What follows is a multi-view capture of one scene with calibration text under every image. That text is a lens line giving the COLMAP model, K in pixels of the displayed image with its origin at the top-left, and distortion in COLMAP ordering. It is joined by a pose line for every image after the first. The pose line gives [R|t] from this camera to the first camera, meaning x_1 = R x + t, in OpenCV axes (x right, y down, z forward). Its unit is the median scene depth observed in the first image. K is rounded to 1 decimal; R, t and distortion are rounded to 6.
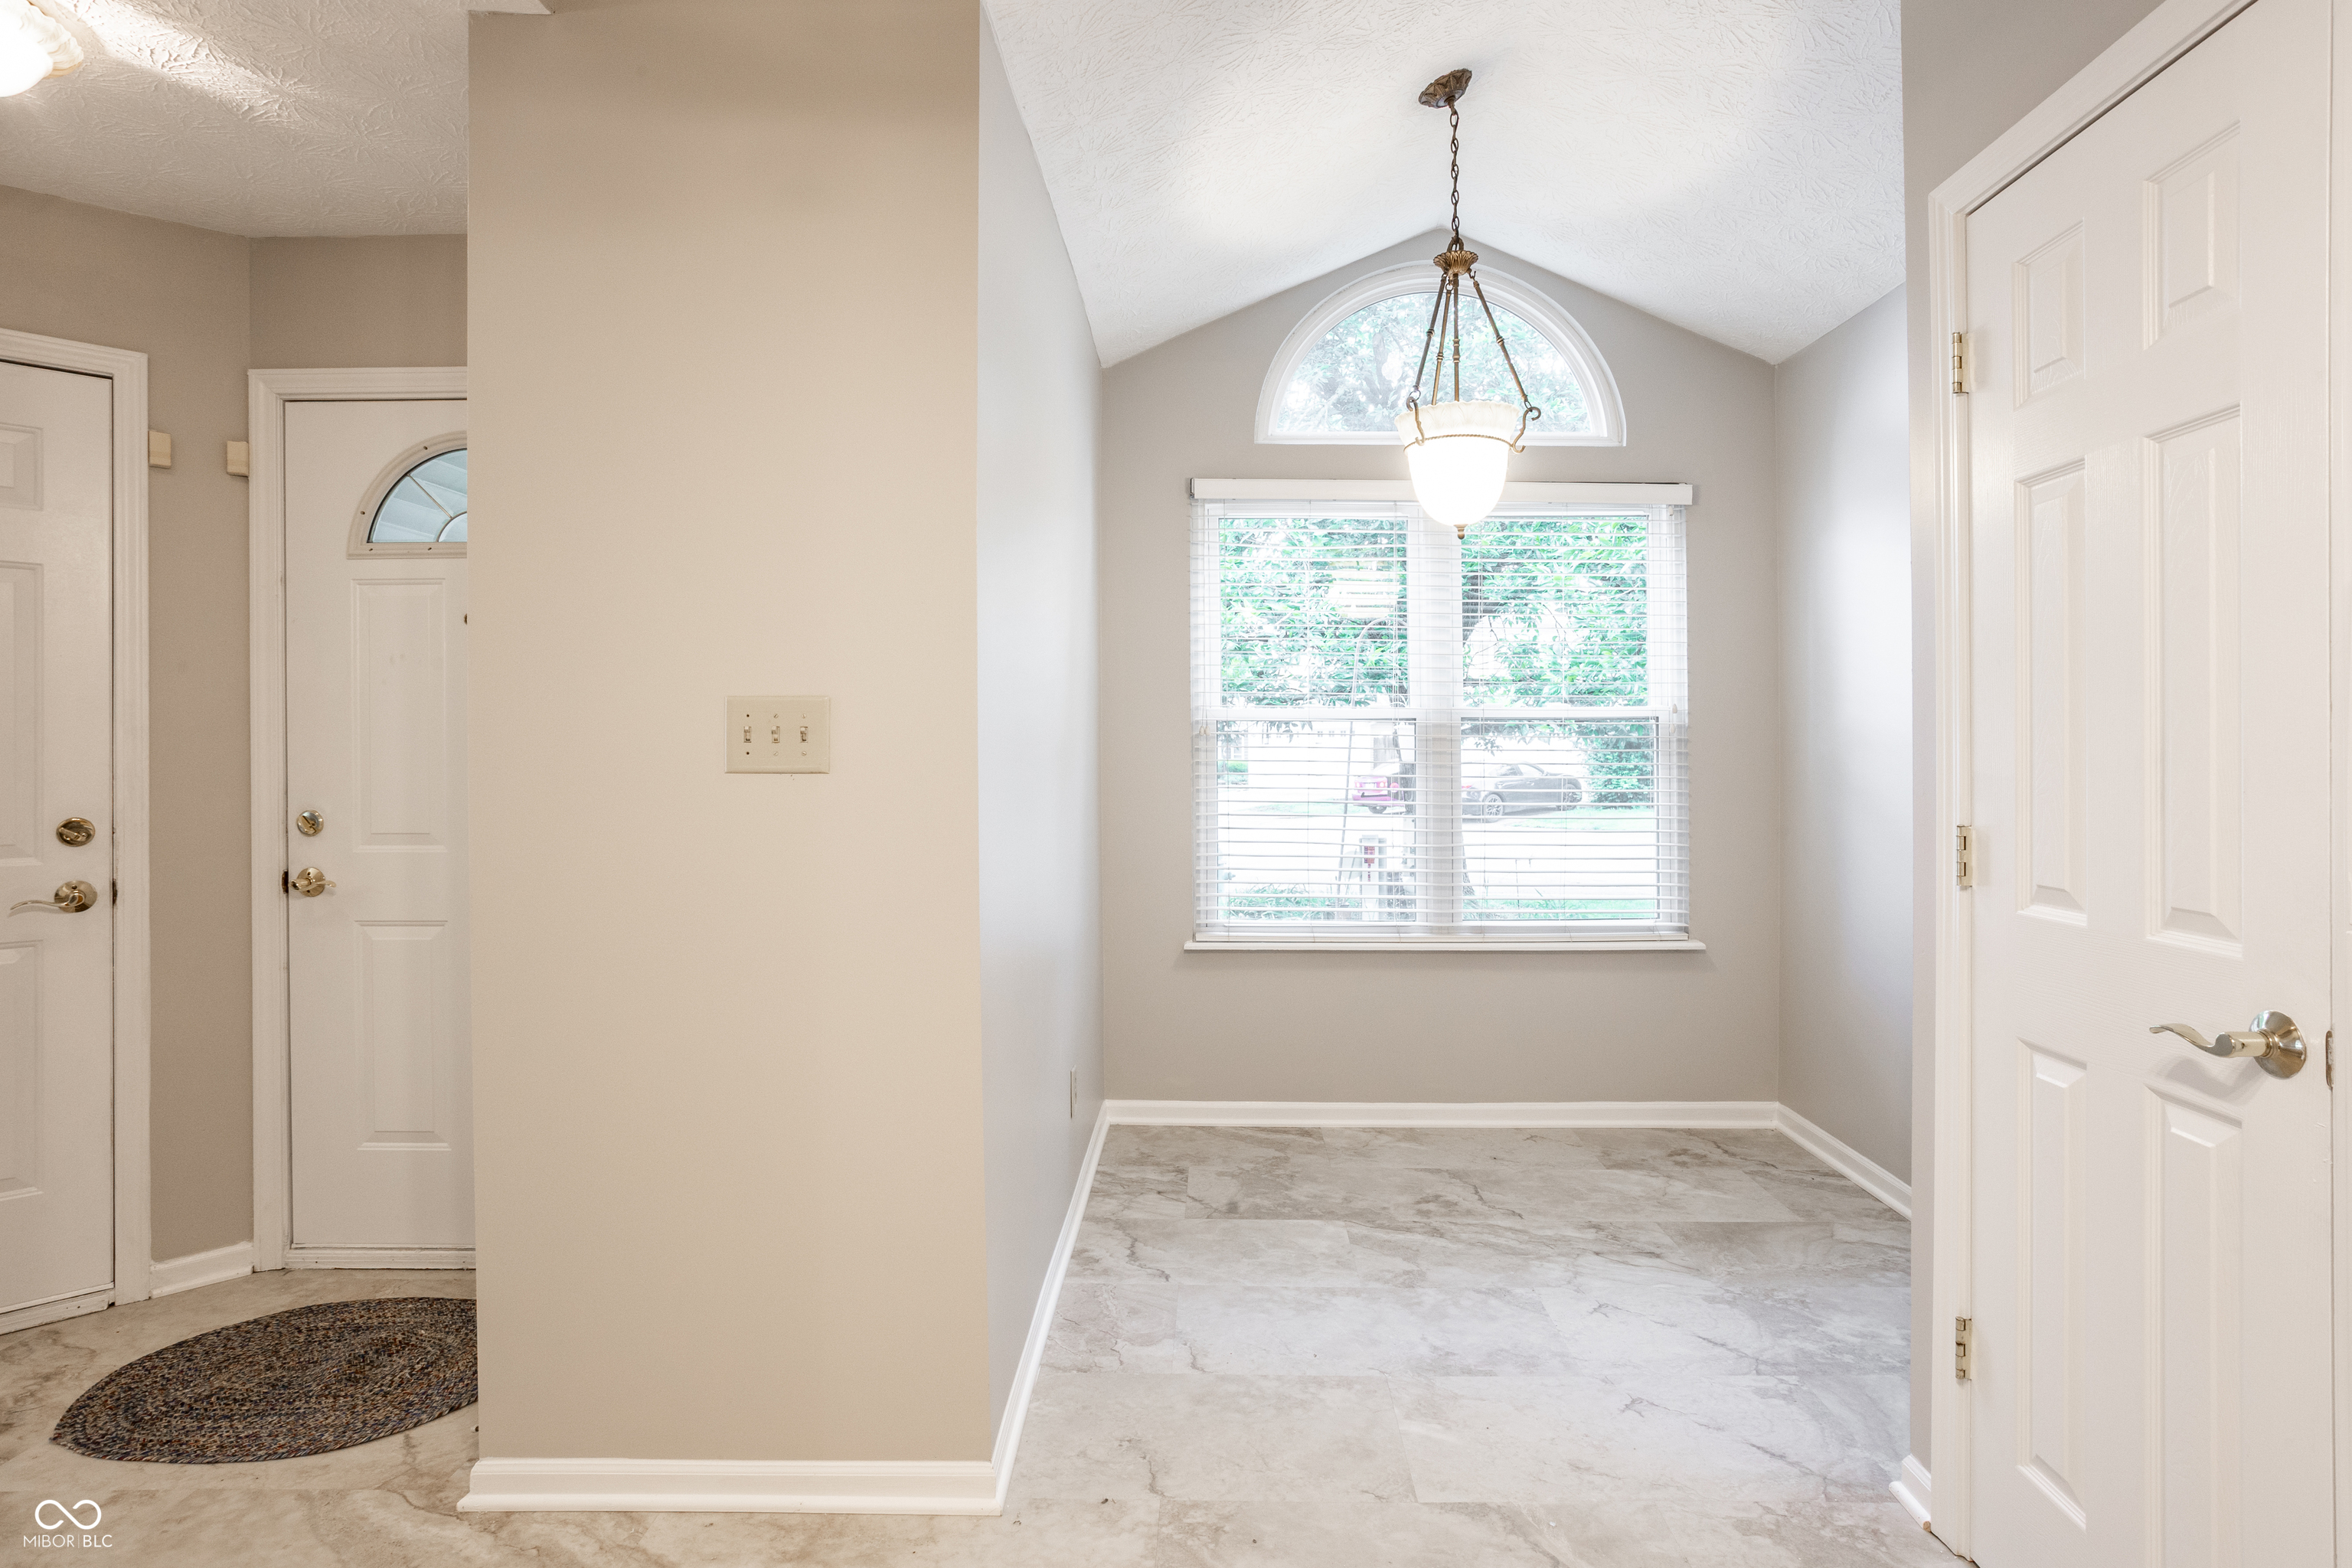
lens RADIAL K [[1254.6, 0, 1185.8], [0, 1254.6, 760.9], [0, 0, 1]] dist [-0.042851, 0.027229]
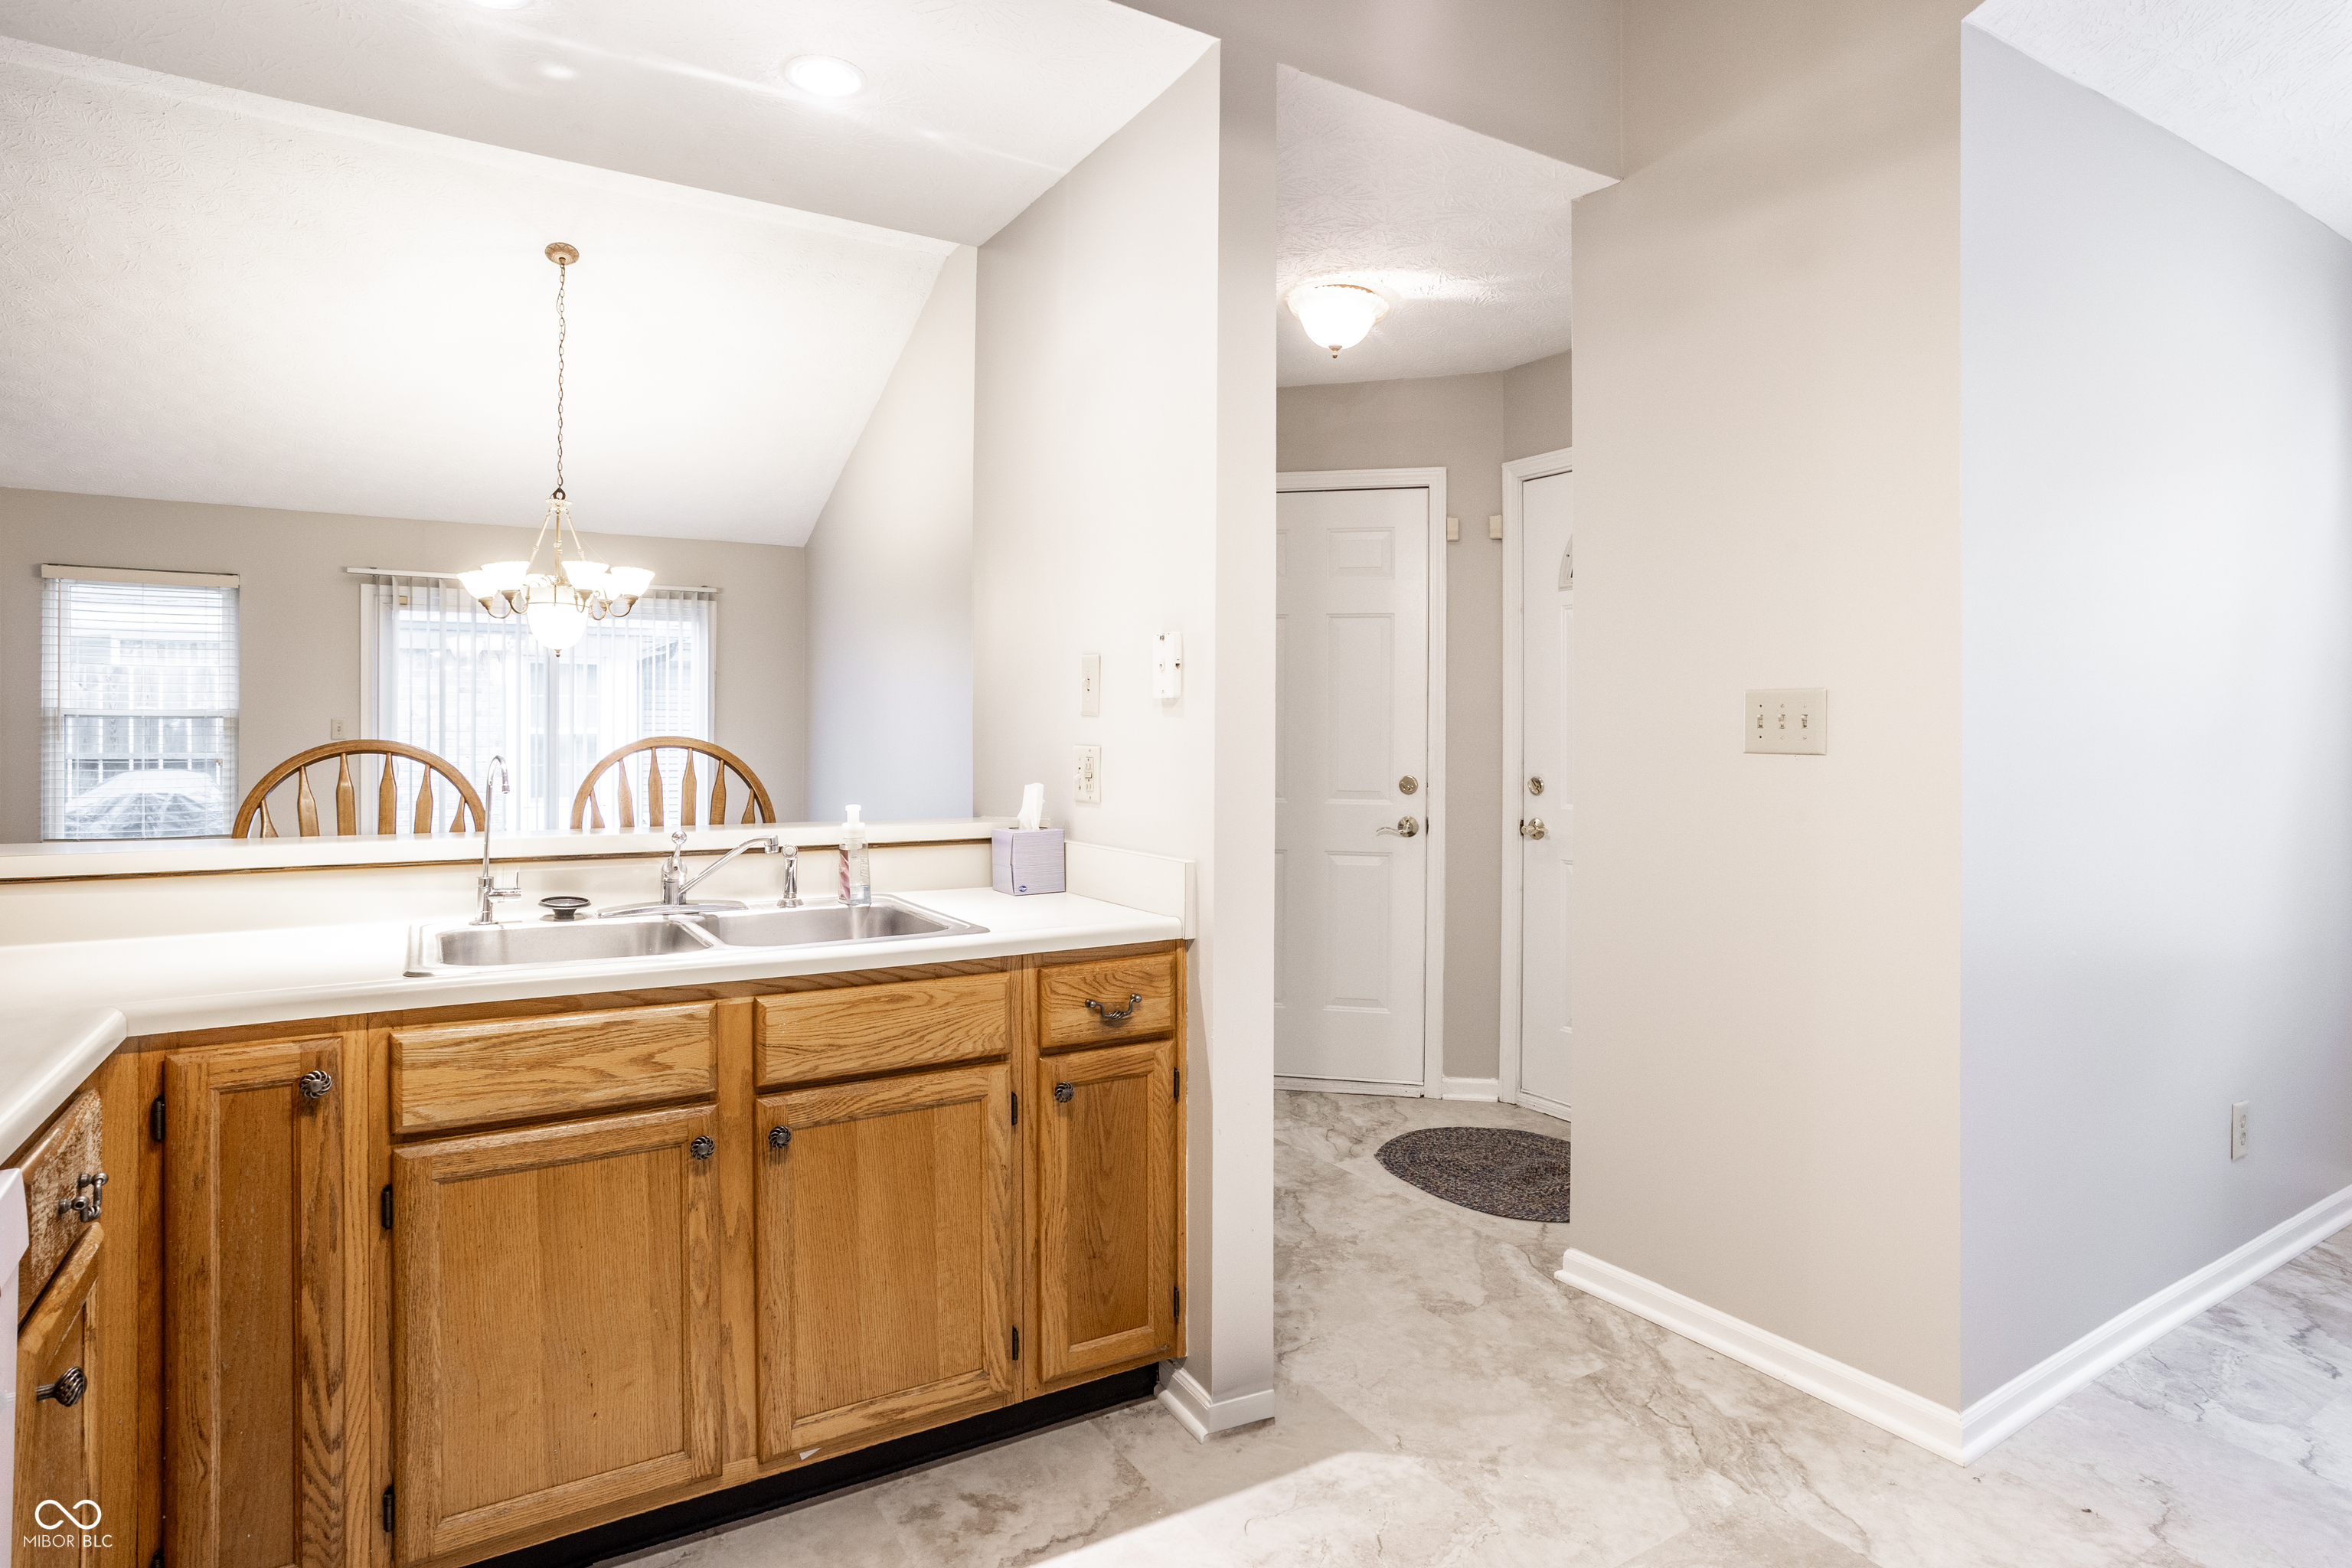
lens RADIAL K [[1254.6, 0, 1193.0], [0, 1254.6, 736.9], [0, 0, 1]] dist [-0.042851, 0.027229]
pose [[0.550092, 0.005948, -0.835083, 0.267053], [-0.009342, 0.999956, 0.000968, -0.001566], [0.835052, 0.007269, 0.550124, -0.090288]]
